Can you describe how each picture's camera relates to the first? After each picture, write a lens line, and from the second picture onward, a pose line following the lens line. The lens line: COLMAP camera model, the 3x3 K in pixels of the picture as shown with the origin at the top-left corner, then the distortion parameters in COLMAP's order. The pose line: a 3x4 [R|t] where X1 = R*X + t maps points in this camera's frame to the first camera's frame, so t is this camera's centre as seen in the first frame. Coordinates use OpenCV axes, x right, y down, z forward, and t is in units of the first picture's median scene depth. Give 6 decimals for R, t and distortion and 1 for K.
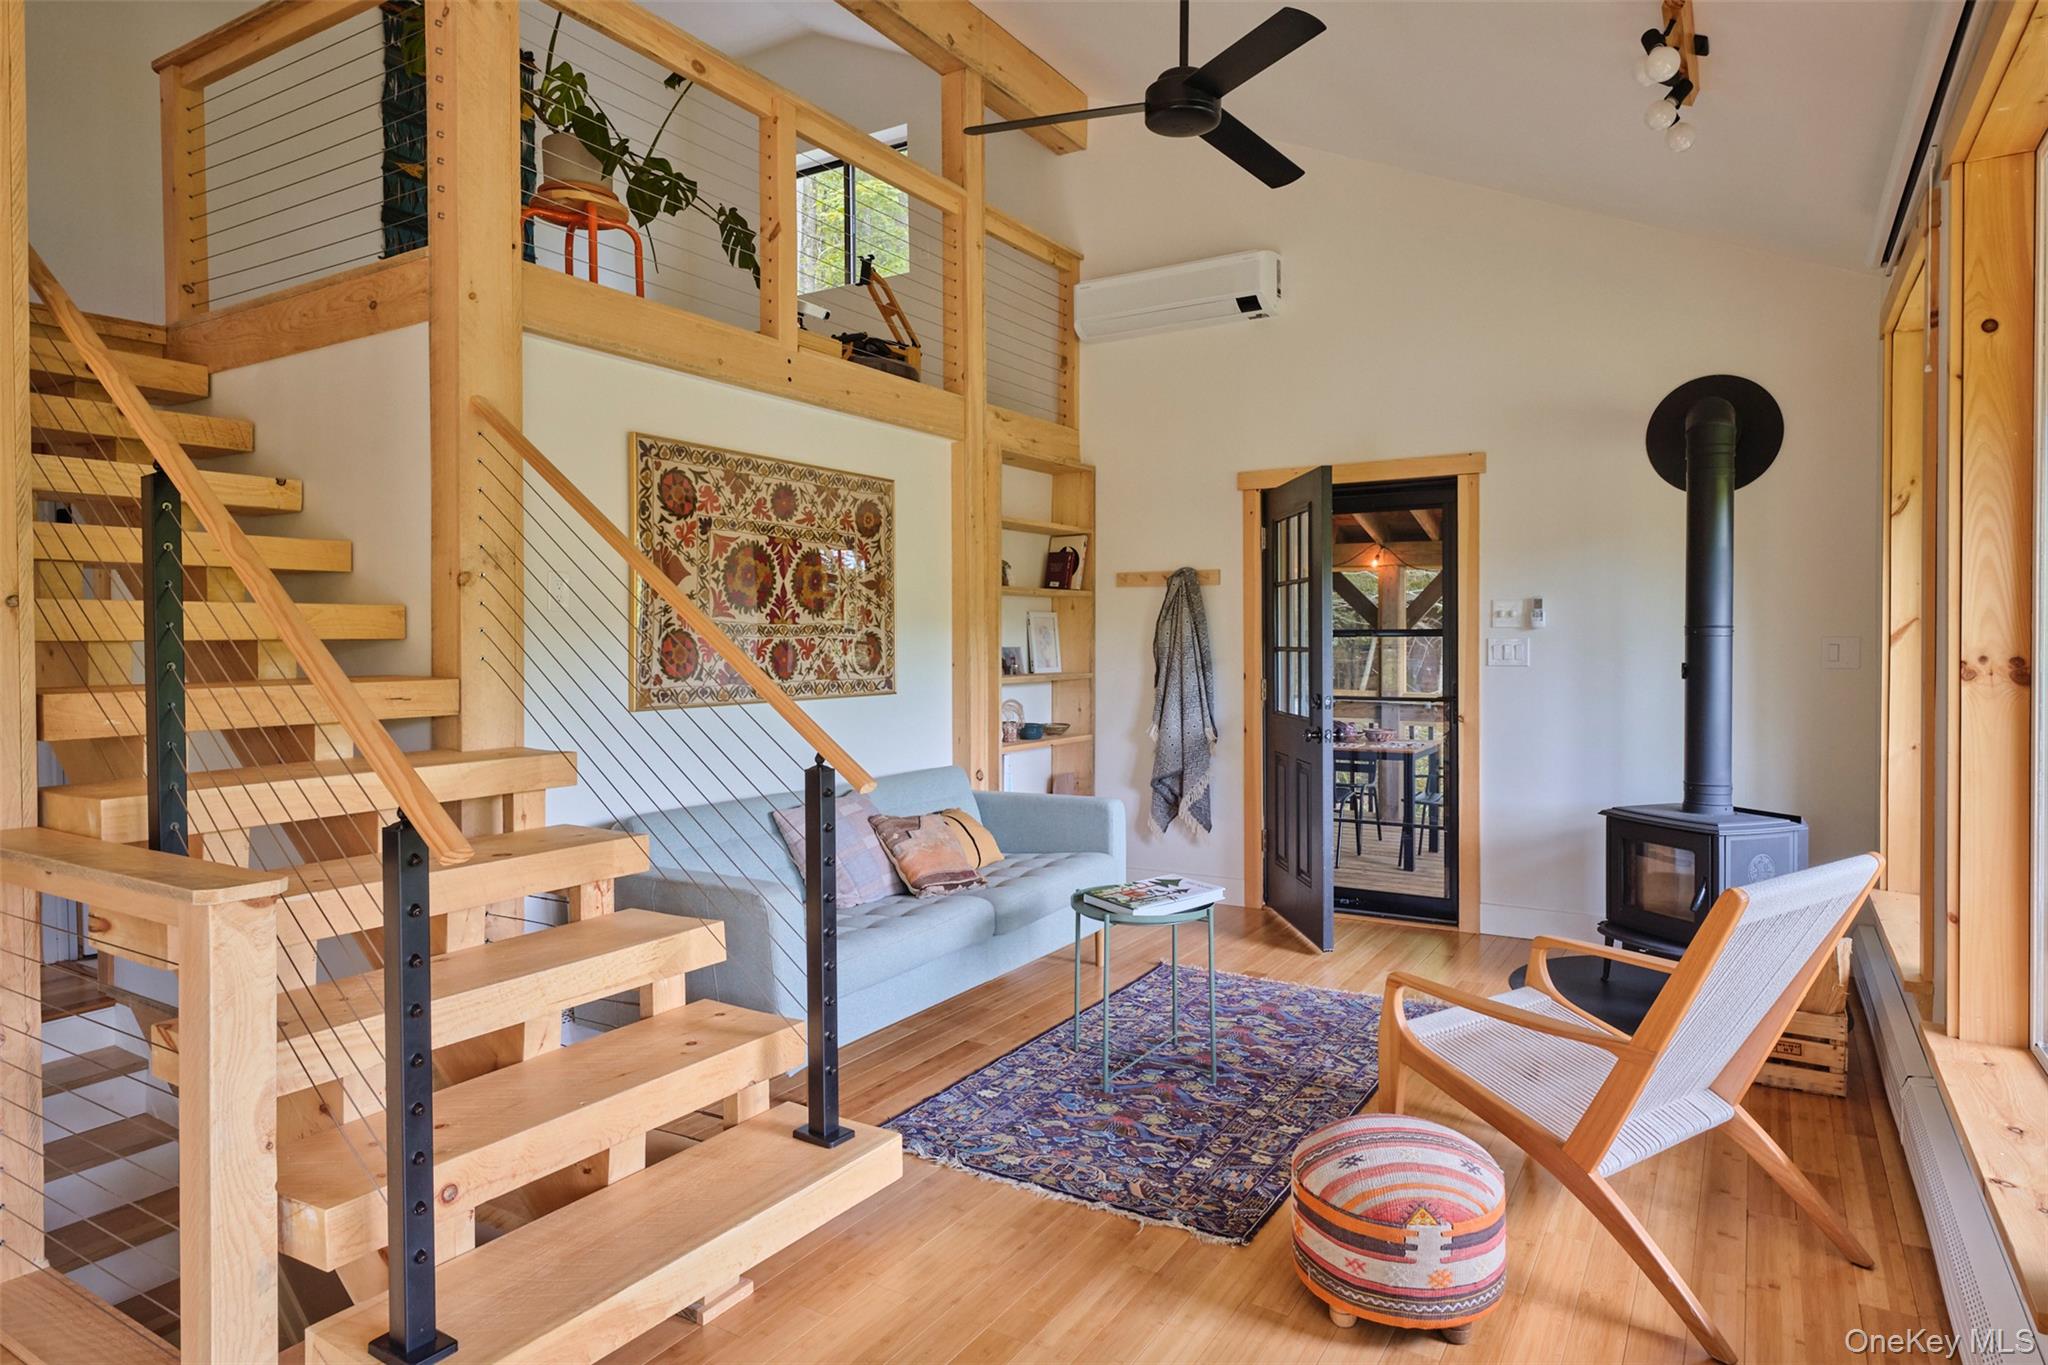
lens RADIAL K [[1188.6, 0, 1023.0], [0, 1188.6, 659.1], [0, 0, 1]] dist [0.004398, -0.001050]
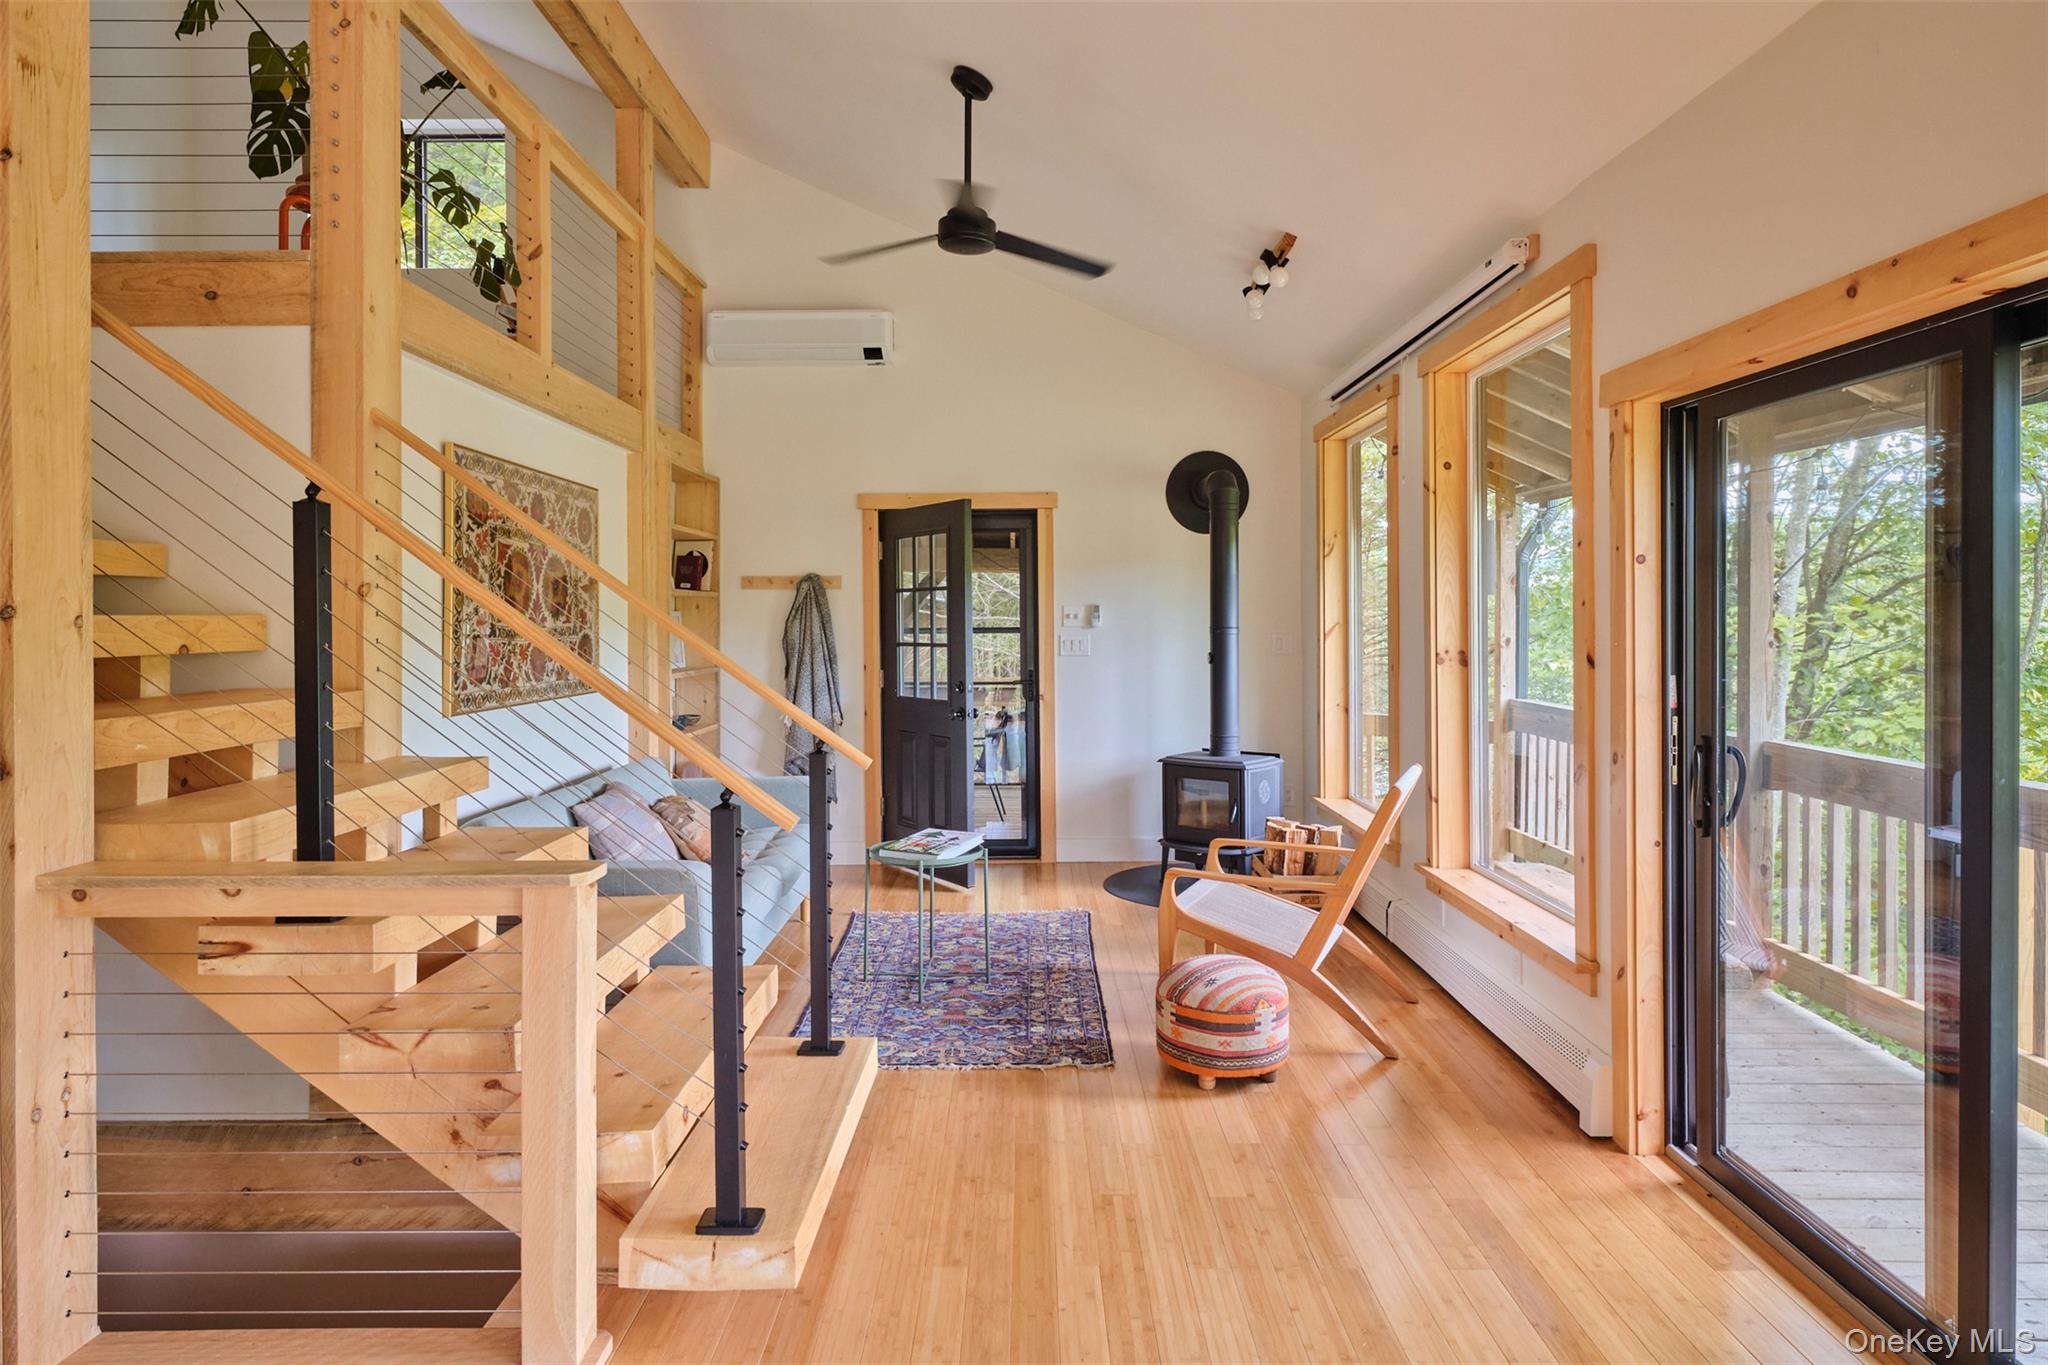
lens RADIAL K [[1181.5, 0, 1027.8], [0, 1181.5, 625.9], [0, 0, 1]] dist [-0.002479, -0.000733]
pose [[0.849588, -0.002901, 0.527440, -0.383139], [0.010807, 0.999871, -0.011908, -0.014409], [-0.527337, 0.015817, 0.849509, -0.099867]]
